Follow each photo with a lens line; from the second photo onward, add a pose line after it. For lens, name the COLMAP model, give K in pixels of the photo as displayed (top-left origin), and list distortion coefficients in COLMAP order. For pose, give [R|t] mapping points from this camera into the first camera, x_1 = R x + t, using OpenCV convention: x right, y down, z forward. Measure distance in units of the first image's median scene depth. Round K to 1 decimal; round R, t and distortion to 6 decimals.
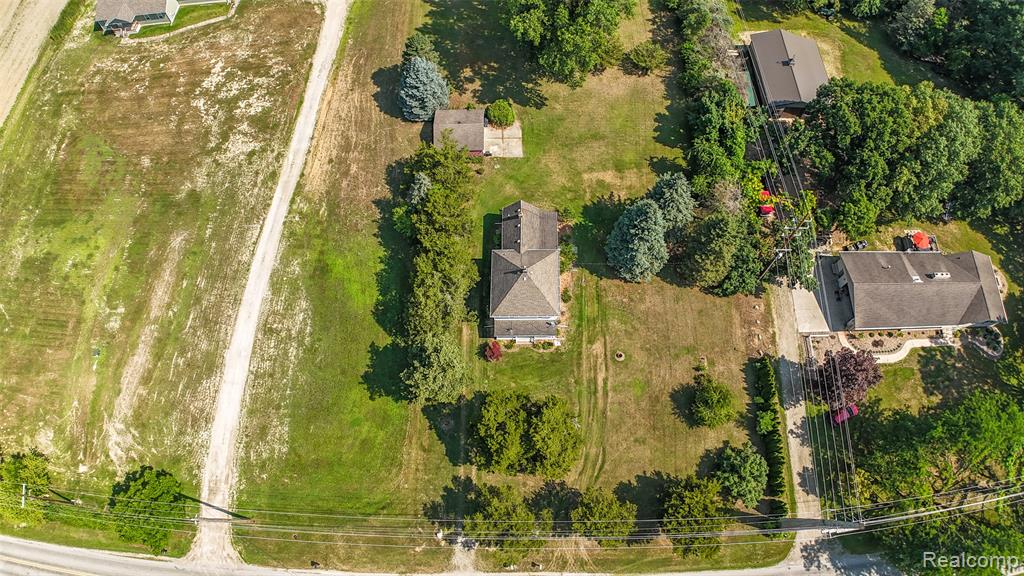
lens RADIAL K [[629.4, 0, 504.4], [0, 629.4, 289.7], [0, 0, 1]] dist [-0.191425, 0.024143]
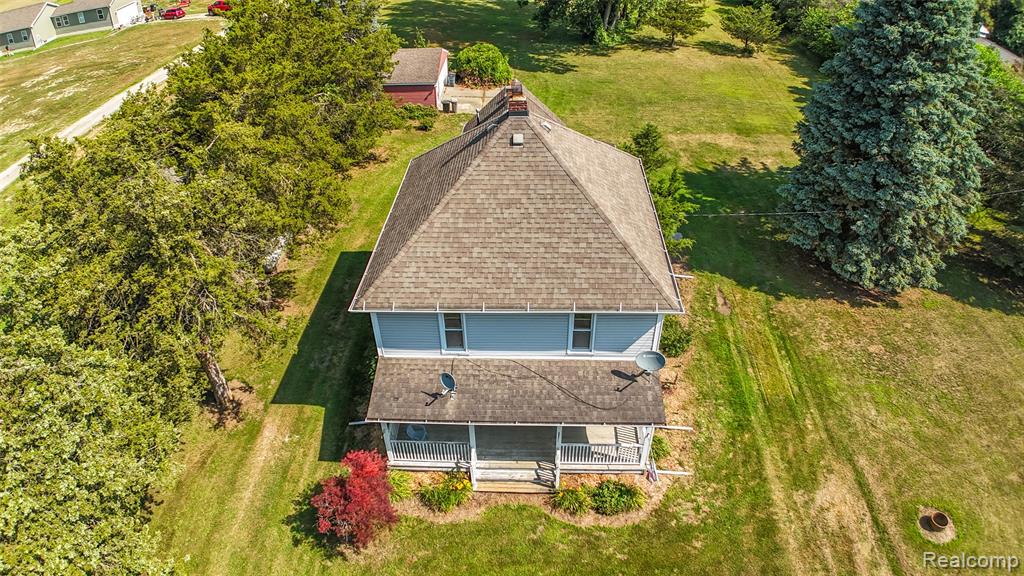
lens RADIAL K [[629.4, 0, 511.2], [0, 629.4, 287.2], [0, 0, 1]] dist [-0.191425, 0.024143]
pose [[0.999464, 0.030702, -0.011388, 0.031746], [-0.032218, 0.859809, -0.509599, 0.132050], [-0.005855, 0.509693, 0.860337, 0.762023]]
